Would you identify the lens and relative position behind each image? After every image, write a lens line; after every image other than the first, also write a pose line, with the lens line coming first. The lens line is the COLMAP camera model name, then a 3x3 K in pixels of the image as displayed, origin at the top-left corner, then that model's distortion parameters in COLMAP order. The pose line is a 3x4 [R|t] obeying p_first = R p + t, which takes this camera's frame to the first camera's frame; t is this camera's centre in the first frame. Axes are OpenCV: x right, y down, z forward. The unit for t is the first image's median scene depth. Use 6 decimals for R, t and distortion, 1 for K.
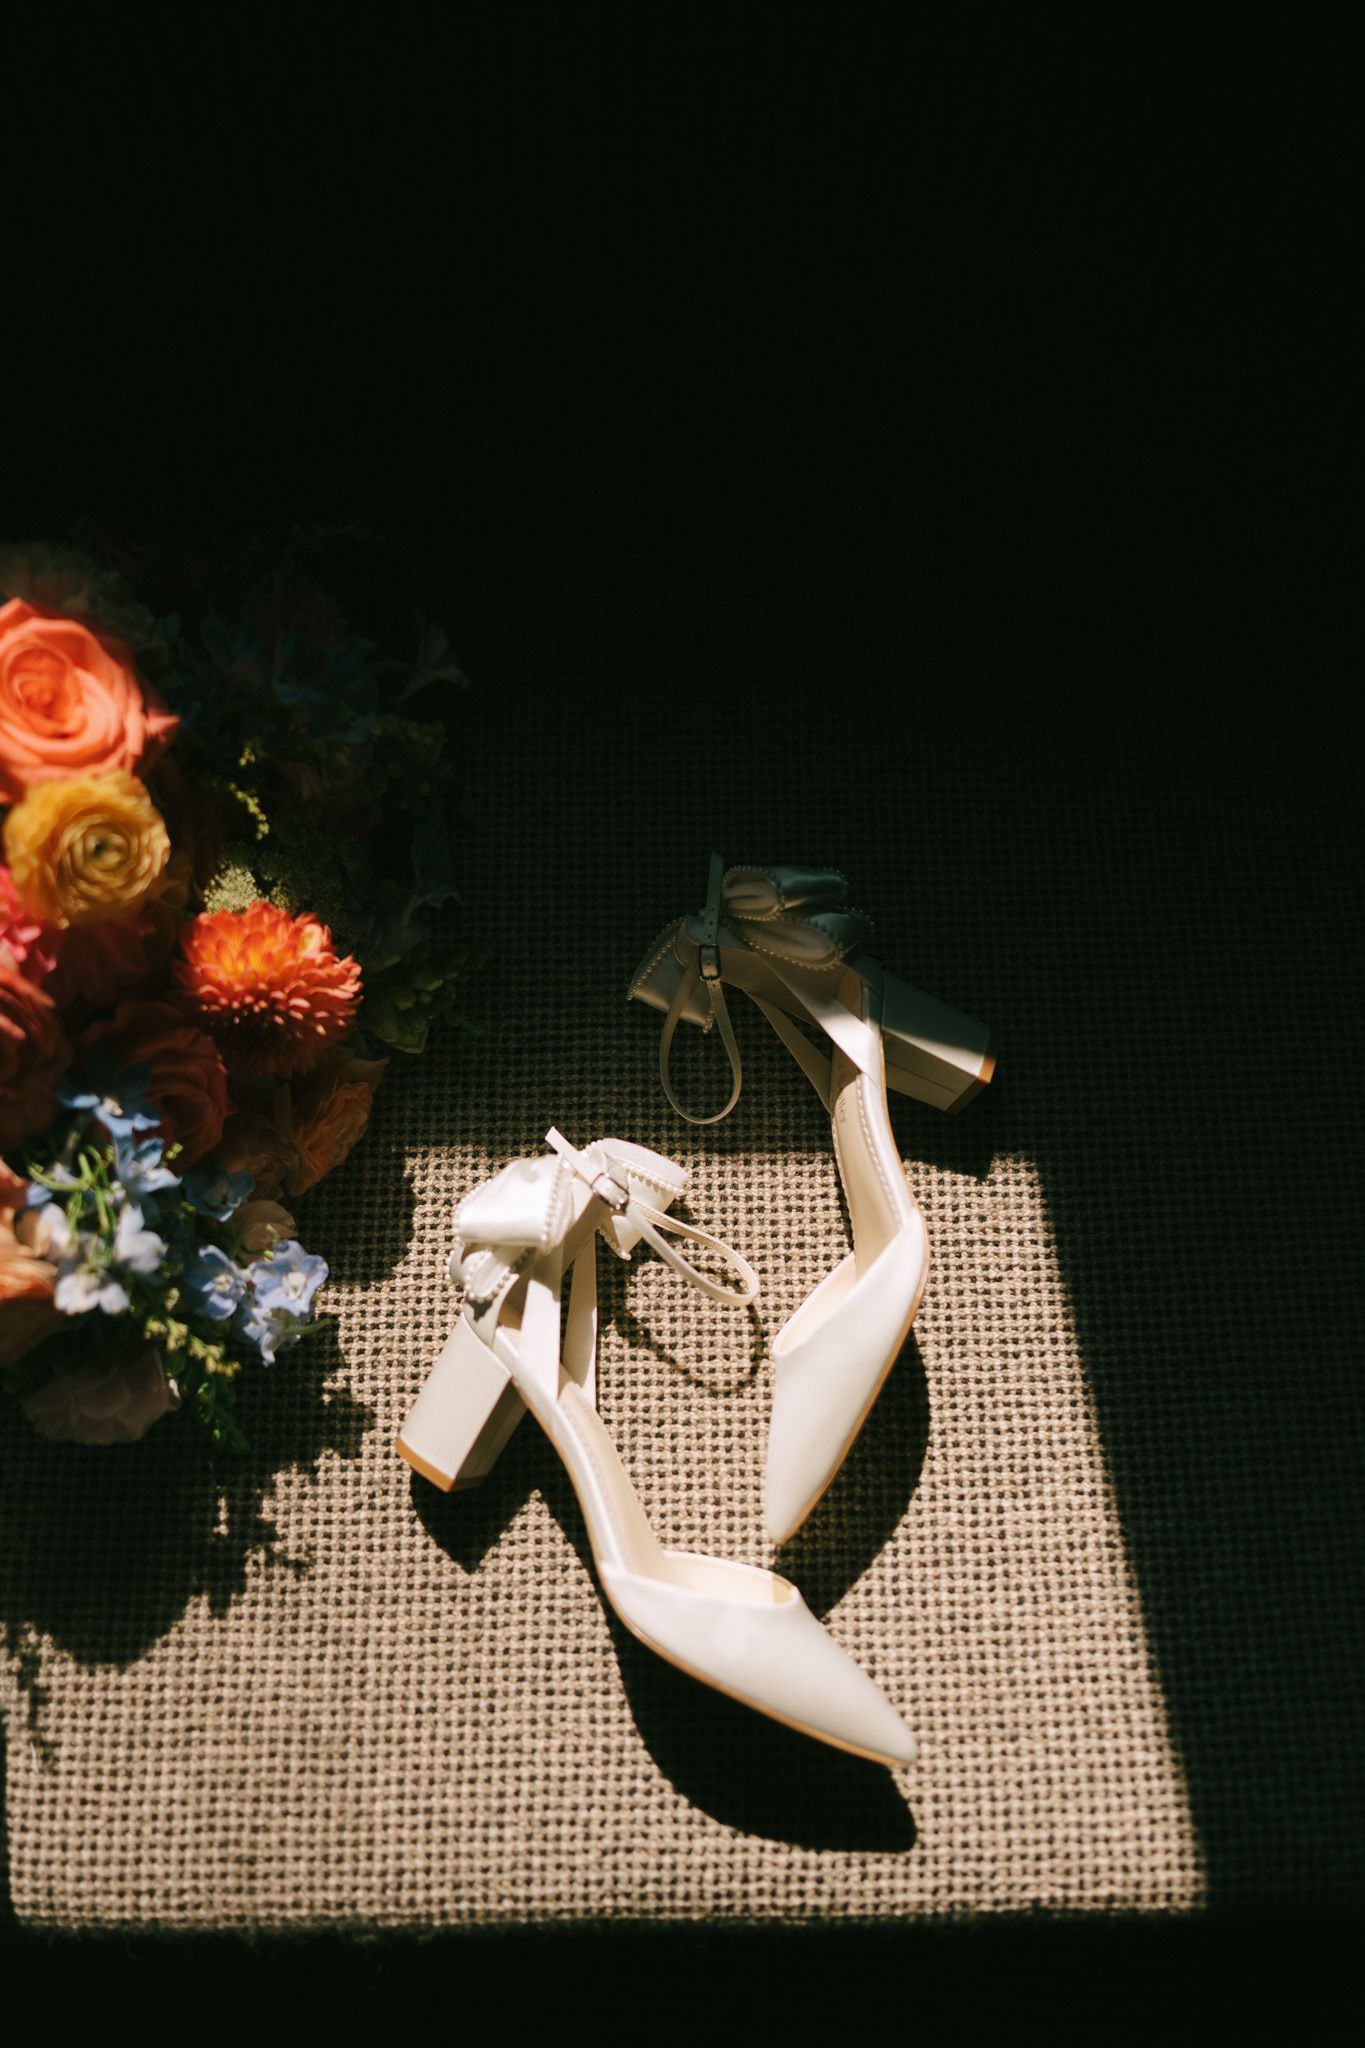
lens RADIAL K [[1414.1, 0, 691.4], [0, 1414.1, 1031.8], [0, 0, 1]] dist [0.003257, -0.005379]
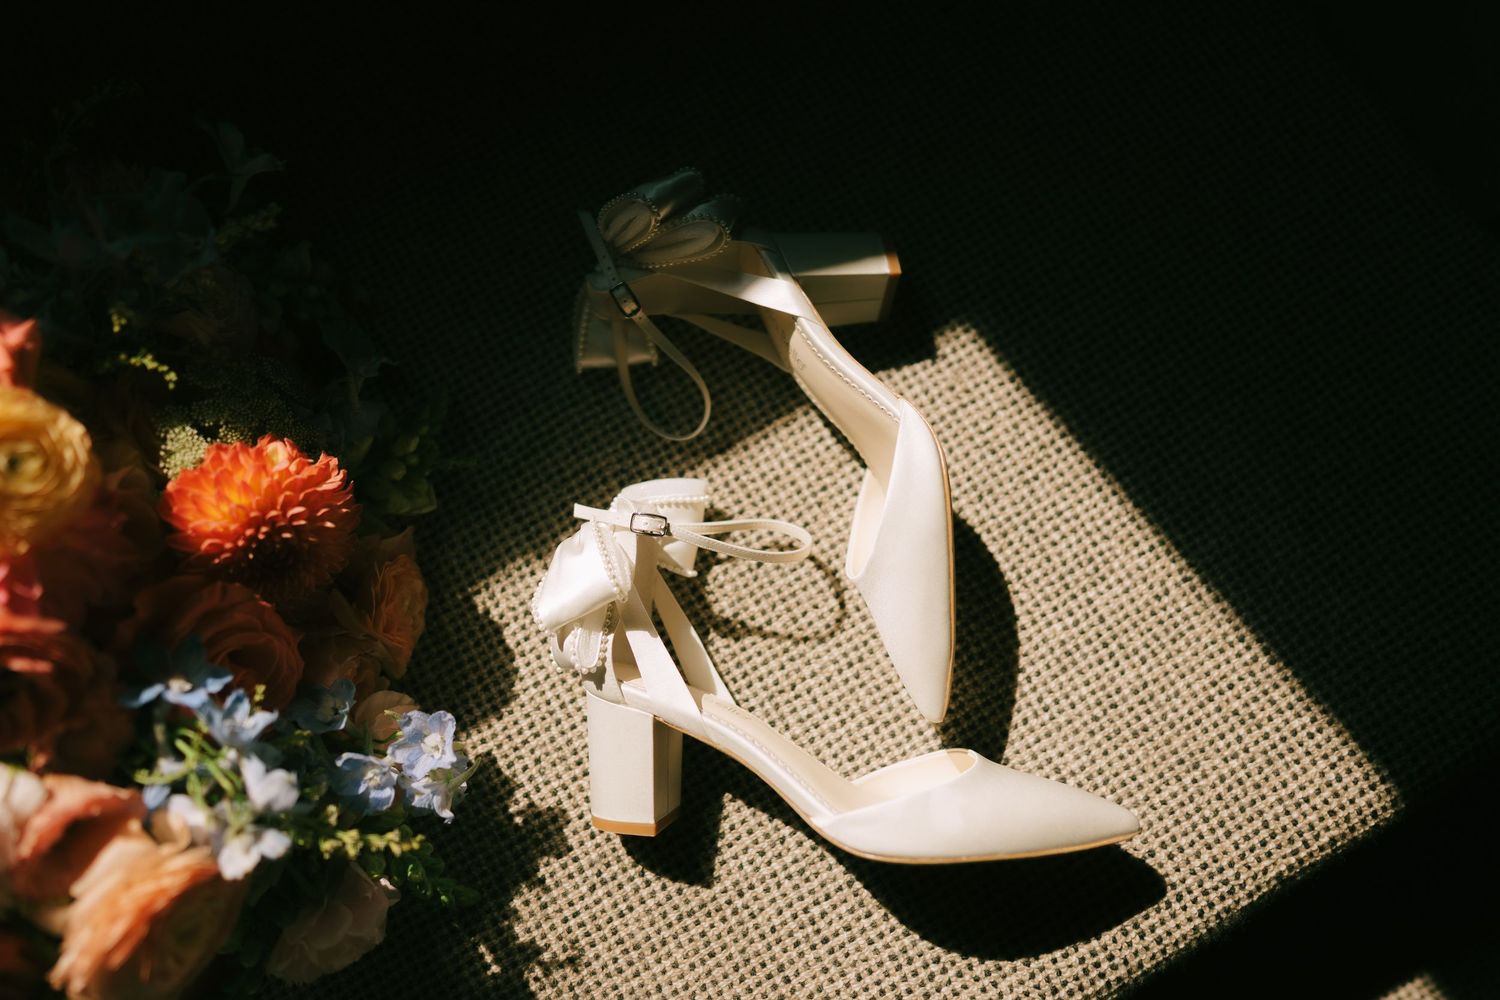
lens RADIAL K [[1035.7, 0, 742.0], [0, 1035.7, 500.0], [0, 0, 1]] dist [0.003257, -0.005379]
pose [[0.868267, -0.494039, 0.045138, -0.021623], [0.490124, 0.868332, 0.076019, 0.069306], [-0.076751, -0.043881, 0.996084, 0.202437]]
